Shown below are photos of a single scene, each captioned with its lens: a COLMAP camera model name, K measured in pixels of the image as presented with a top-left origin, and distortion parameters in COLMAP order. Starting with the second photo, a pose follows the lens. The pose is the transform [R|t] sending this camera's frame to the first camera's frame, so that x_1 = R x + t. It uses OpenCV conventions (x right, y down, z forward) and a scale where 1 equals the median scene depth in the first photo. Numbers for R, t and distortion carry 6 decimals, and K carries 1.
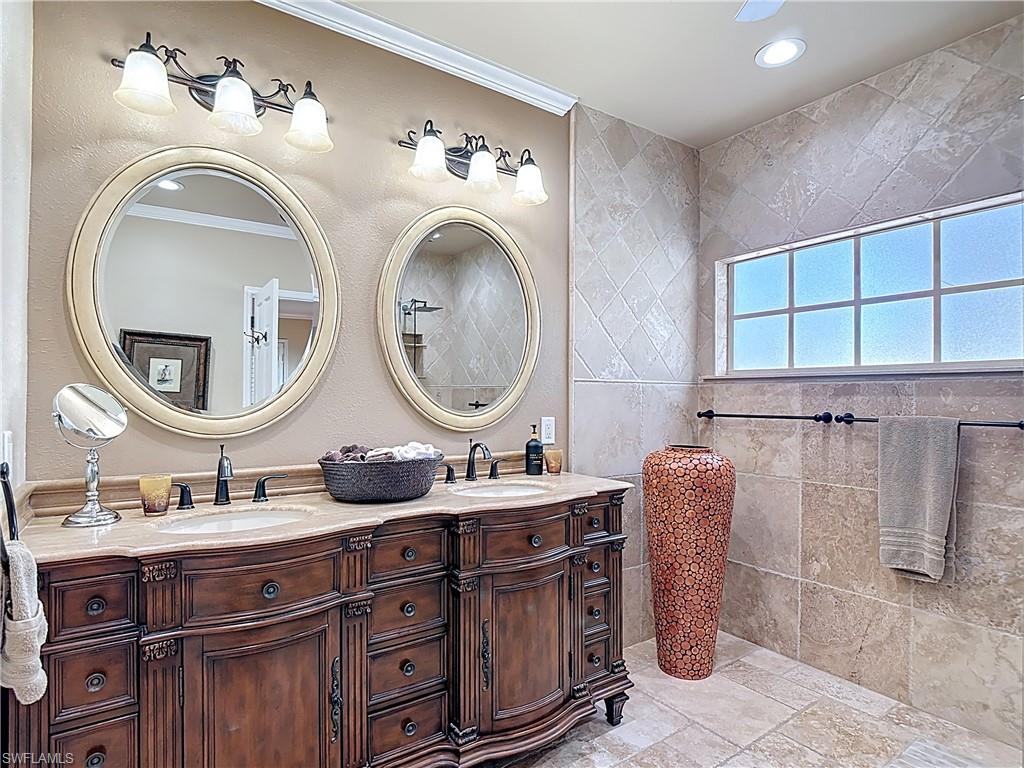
lens RADIAL K [[554.0, 0, 514.6], [0, 554.0, 383.0], [0, 0, 1]] dist [-0.001151, -0.013722]
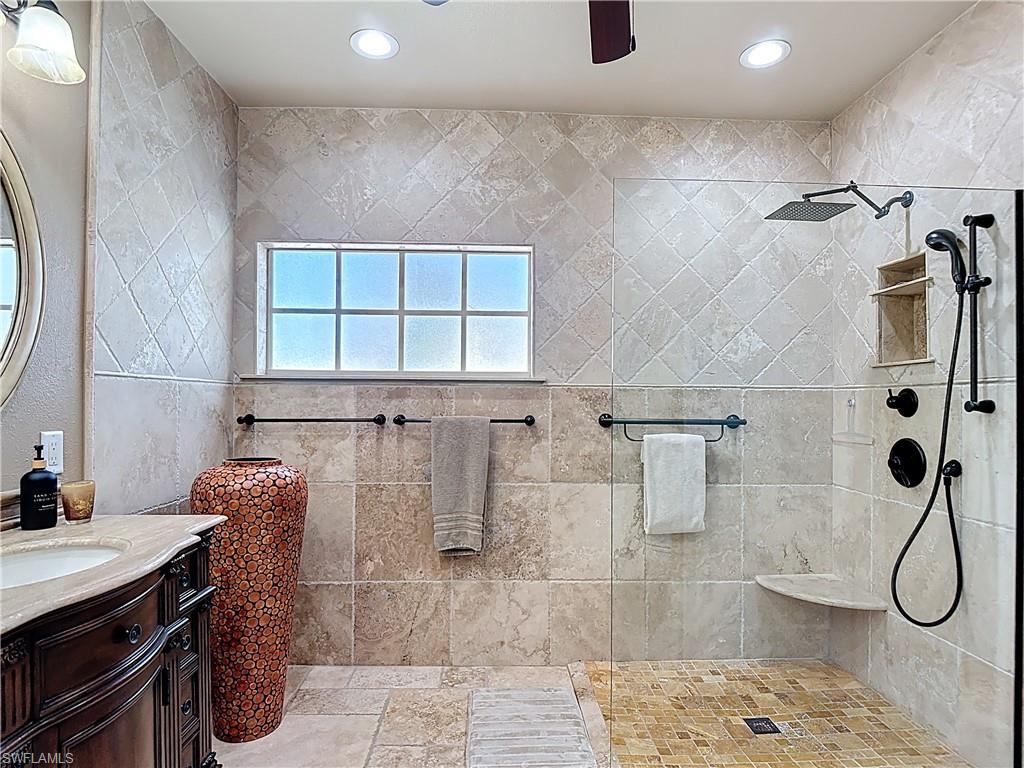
lens RADIAL K [[554.0, 0, 513.5], [0, 554.0, 392.6], [0, 0, 1]] dist [-0.001151, -0.013722]
pose [[0.546546, 0.012403, 0.837338, -0.171307], [-0.023464, 0.999725, 0.000507, 0.006092], [-0.837101, -0.019924, 0.546686, 0.228314]]
